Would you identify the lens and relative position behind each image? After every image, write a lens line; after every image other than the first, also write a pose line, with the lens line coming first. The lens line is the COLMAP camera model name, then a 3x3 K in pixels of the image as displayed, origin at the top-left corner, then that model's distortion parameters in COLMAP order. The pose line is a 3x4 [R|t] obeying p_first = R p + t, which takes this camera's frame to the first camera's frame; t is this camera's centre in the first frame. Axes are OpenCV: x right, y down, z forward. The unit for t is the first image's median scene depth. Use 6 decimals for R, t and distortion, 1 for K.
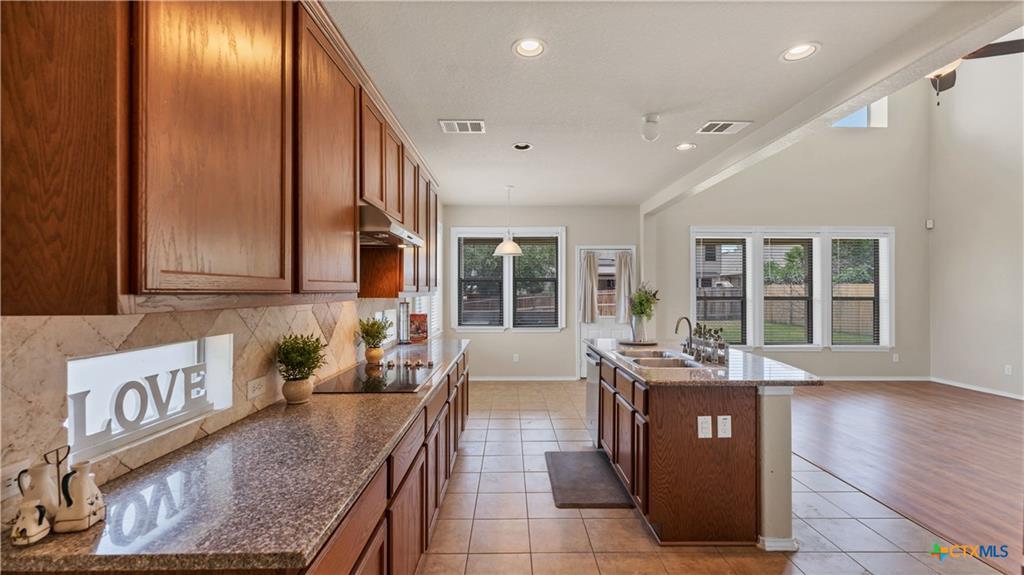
lens RADIAL K [[417.7, 0, 513.8], [0, 417.7, 288.2], [0, 0, 1]] dist [0.001976, 0.000291]
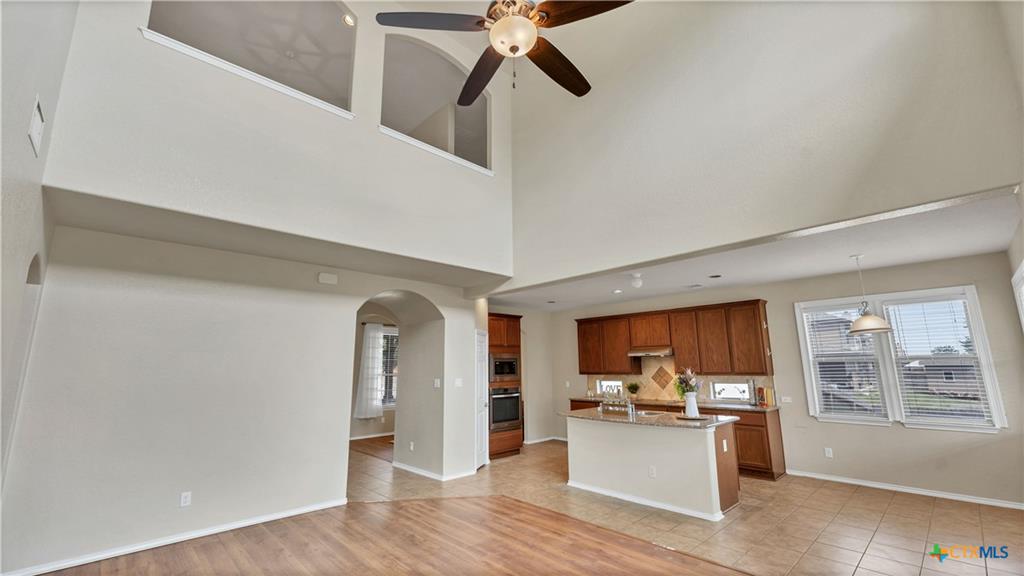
lens RADIAL K [[423.8, 0, 510.5], [0, 423.8, 286.7], [0, 0, 1]] dist [0.001968, 0.000036]
pose [[-0.732751, -0.117356, -0.670301, 2.119840], [0.016154, 0.981740, -0.189542, -0.031021], [0.680305, -0.149715, -0.717475, 2.125069]]
